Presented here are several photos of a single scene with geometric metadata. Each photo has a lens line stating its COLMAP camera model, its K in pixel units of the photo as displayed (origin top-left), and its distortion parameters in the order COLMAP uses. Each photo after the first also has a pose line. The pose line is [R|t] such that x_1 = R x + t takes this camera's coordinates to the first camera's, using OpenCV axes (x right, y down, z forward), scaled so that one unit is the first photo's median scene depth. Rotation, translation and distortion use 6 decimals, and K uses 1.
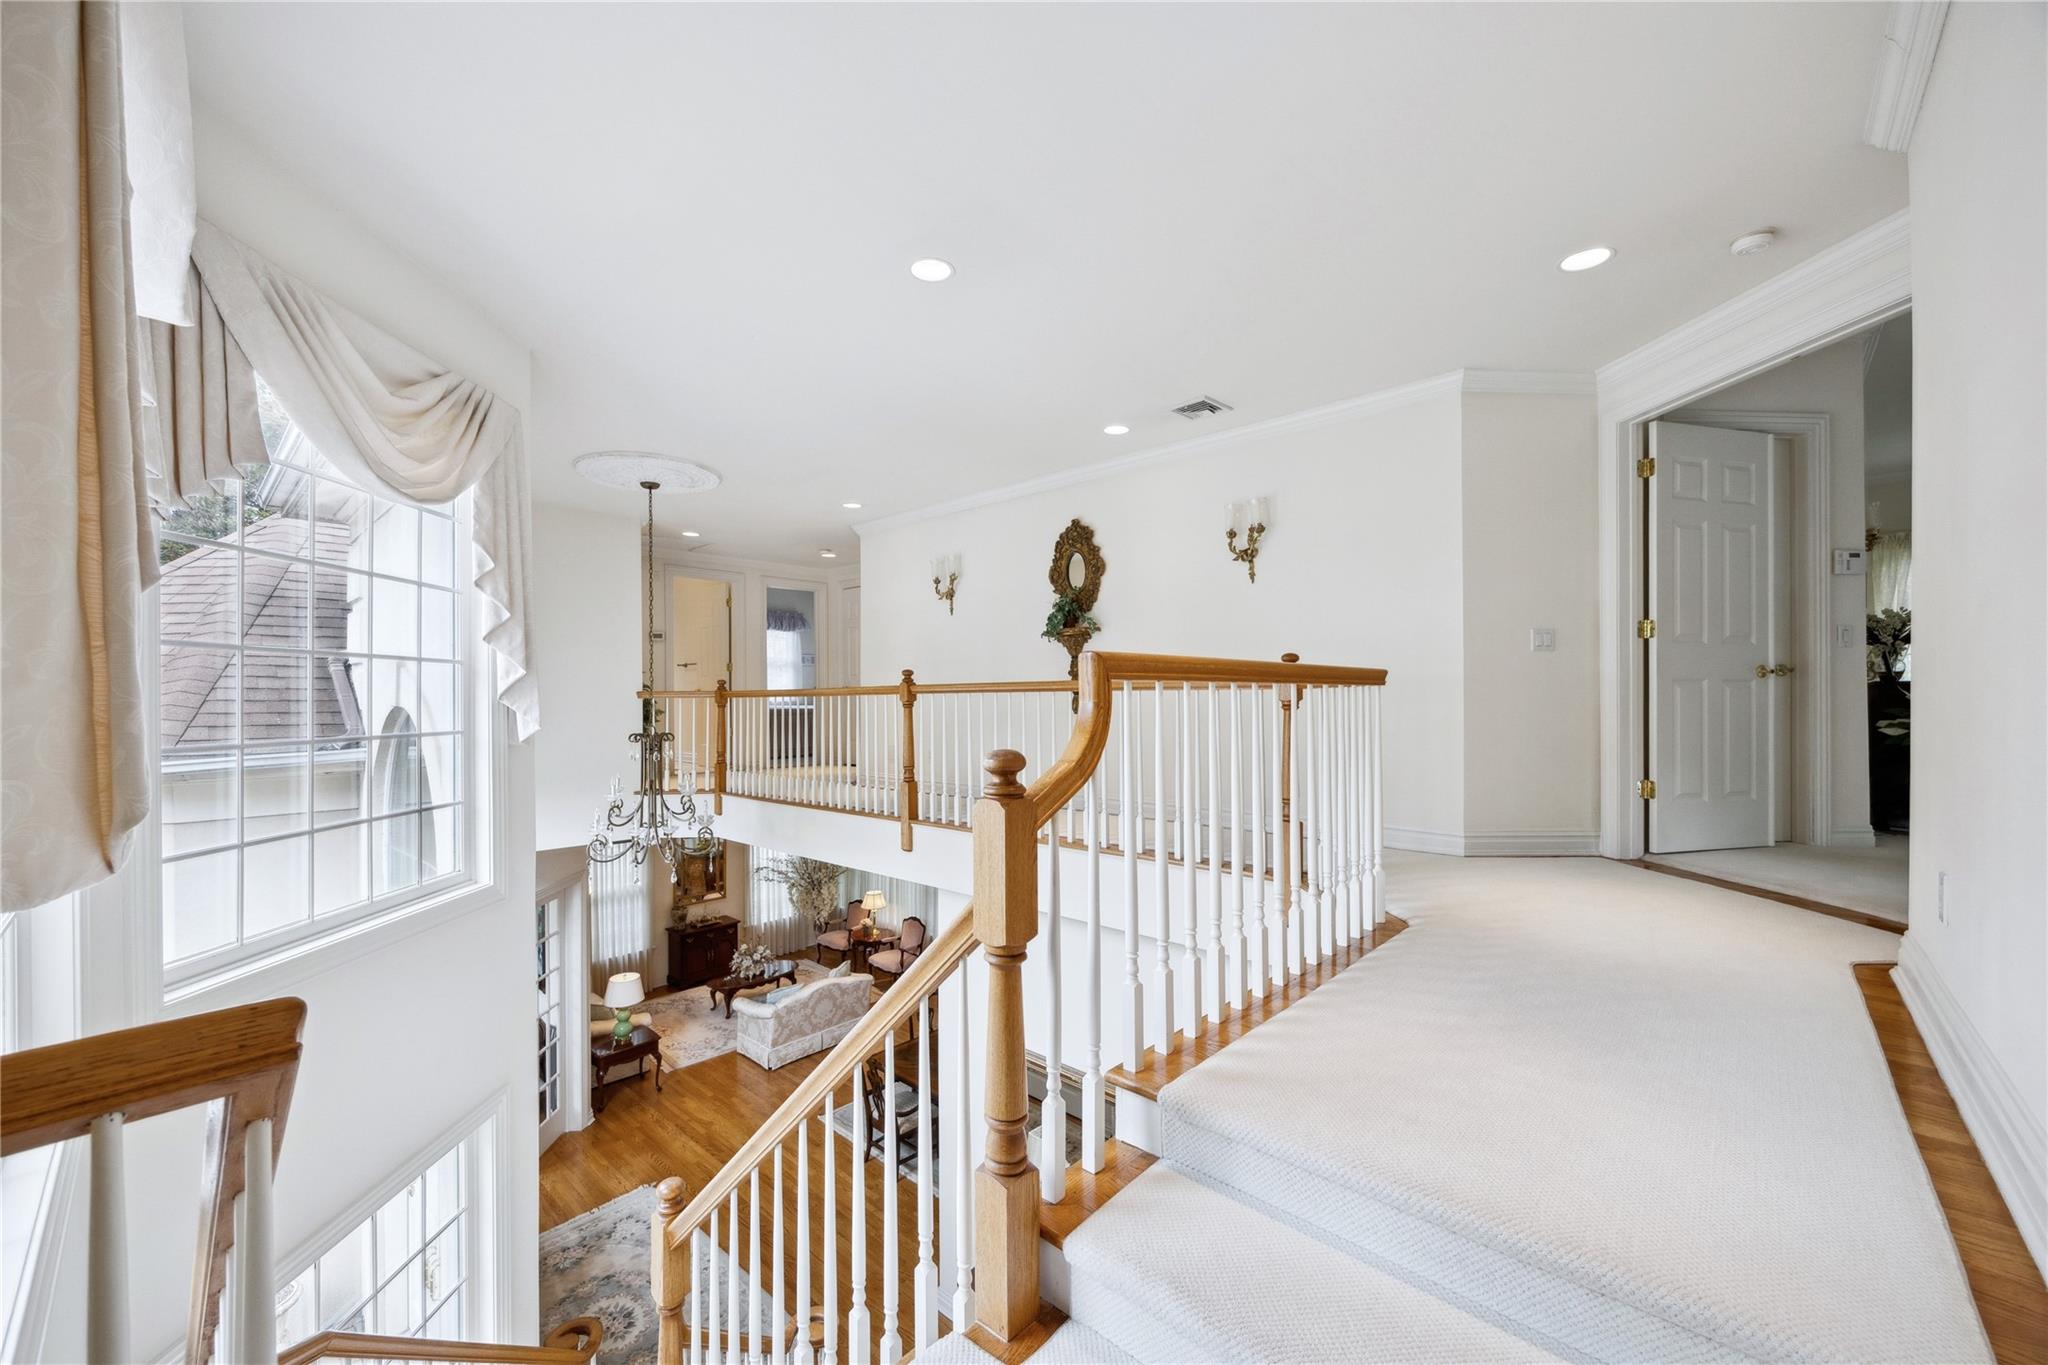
lens RADIAL K [[795.4, 0, 1028.7], [0, 795.4, 697.4], [0, 0, 1]] dist [-0.007223, -0.000086]
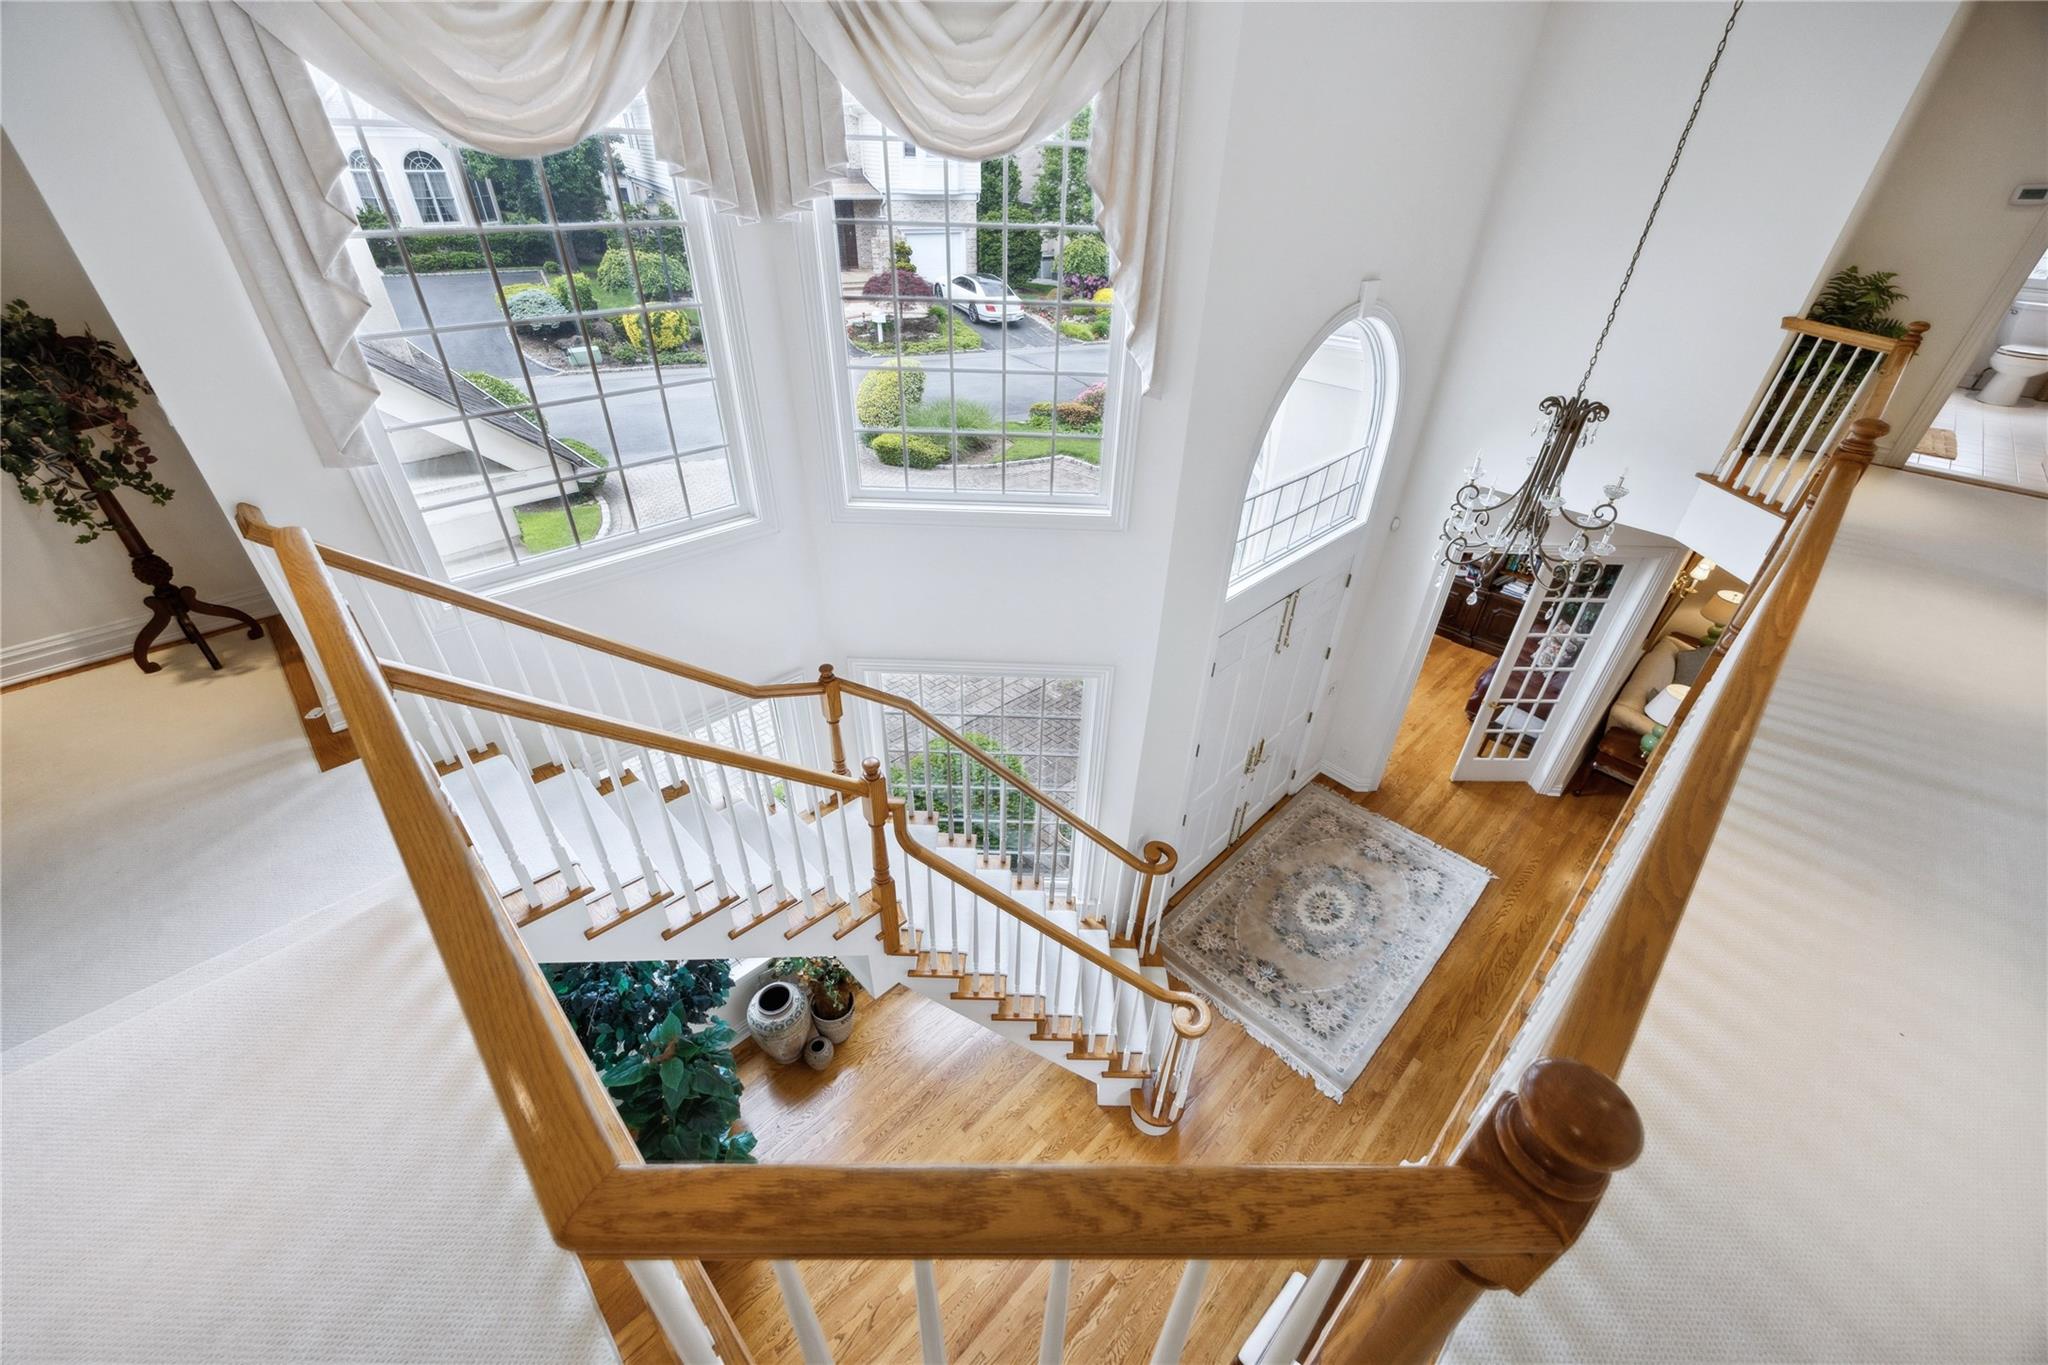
lens RADIAL K [[795.4, 0, 1028.7], [0, 795.4, 697.4], [0, 0, 1]] dist [-0.007223, -0.000086]
pose [[-0.046158, 0.579256, -0.813838, 0.281591], [-0.032418, 0.813408, 0.580789, -0.141886], [0.998408, 0.053191, -0.018767, 0.576169]]
